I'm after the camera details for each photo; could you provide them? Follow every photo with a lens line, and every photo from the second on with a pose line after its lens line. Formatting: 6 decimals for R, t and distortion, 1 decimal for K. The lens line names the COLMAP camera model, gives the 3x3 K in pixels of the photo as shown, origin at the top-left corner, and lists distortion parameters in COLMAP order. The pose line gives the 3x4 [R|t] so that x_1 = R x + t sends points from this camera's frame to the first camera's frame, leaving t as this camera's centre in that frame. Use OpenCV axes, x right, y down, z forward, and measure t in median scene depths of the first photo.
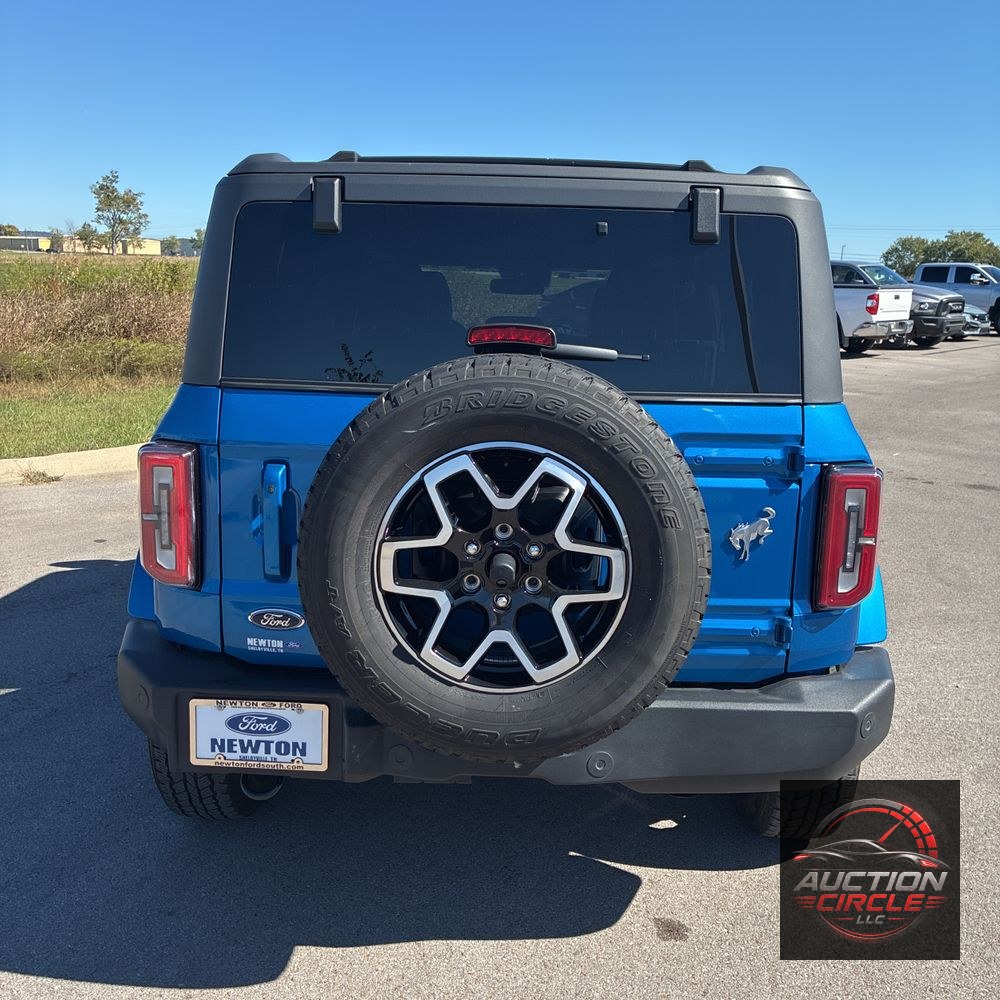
lens RADIAL K [[1018.4, 0, 508.3], [0, 1018.4, 498.2], [0, 0, 1]] dist [0.019944, 0.000000]
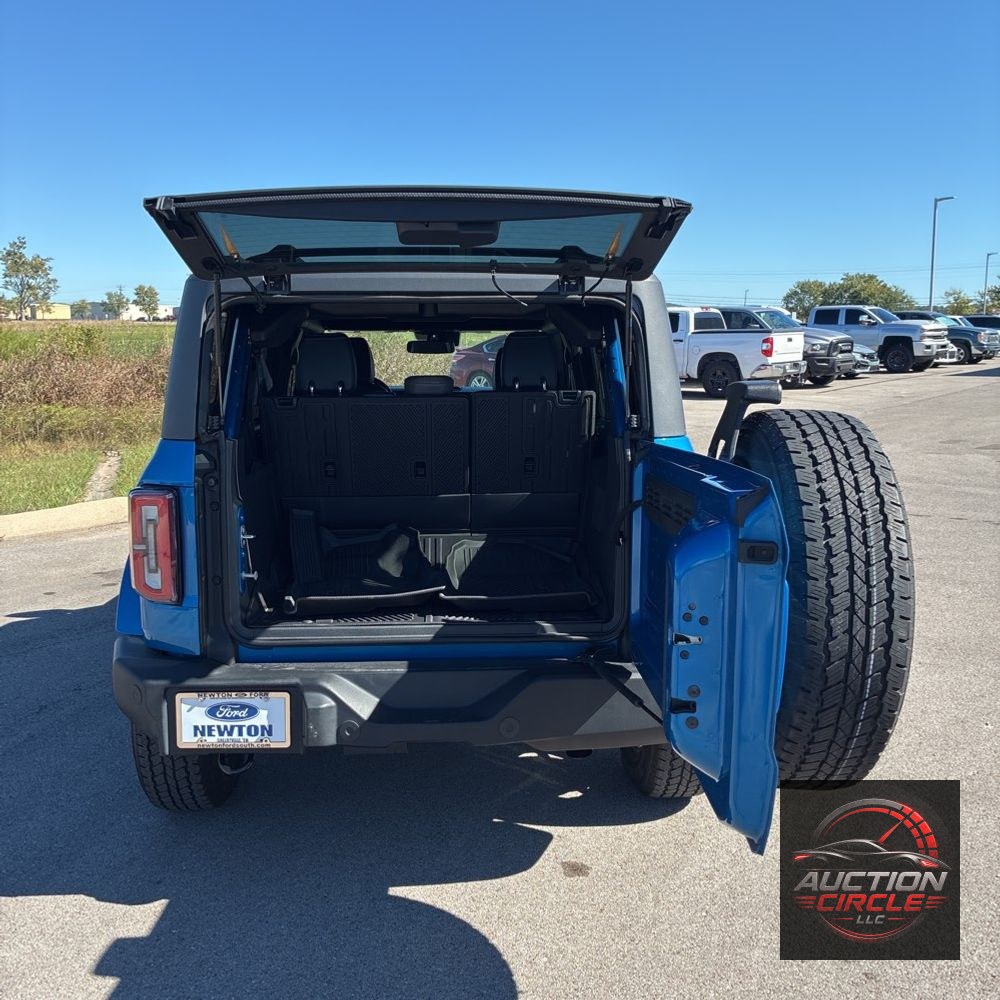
lens RADIAL K [[1018.4, 0, 489.3], [0, 1018.4, 492.6], [0, 0, 1]] dist [0.019944, 0.000000]
pose [[0.997480, -0.040581, 0.058195, 0.003241], [0.043685, 0.997633, -0.053098, 0.029885], [-0.055903, 0.055506, 0.996892, -0.216643]]
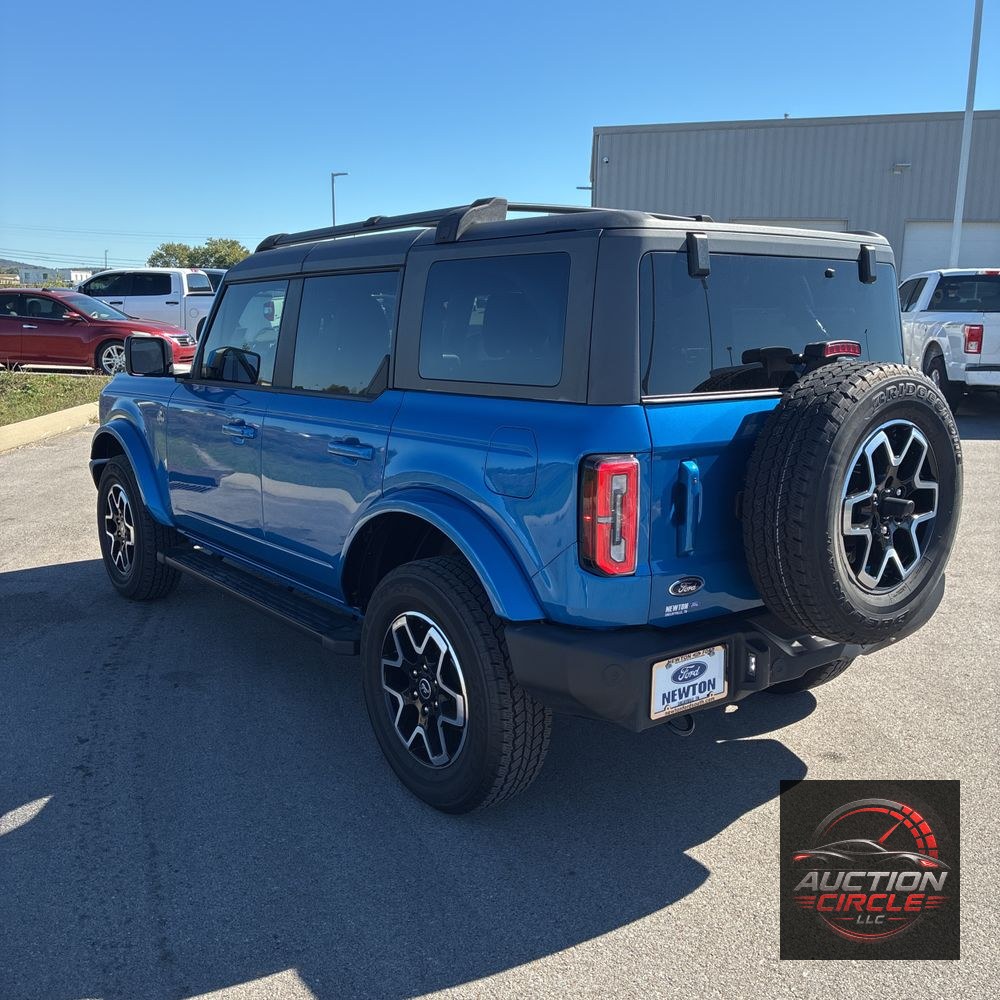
lens RADIAL K [[1018.4, 0, 489.8], [0, 1018.4, 500.3], [0, 0, 1]] dist [0.019944, 0.000000]
pose [[0.779722, -0.138389, 0.610641, -0.957697], [0.139746, 0.989131, 0.045726, -0.062236], [-0.610332, 0.049681, 0.790587, 0.132349]]
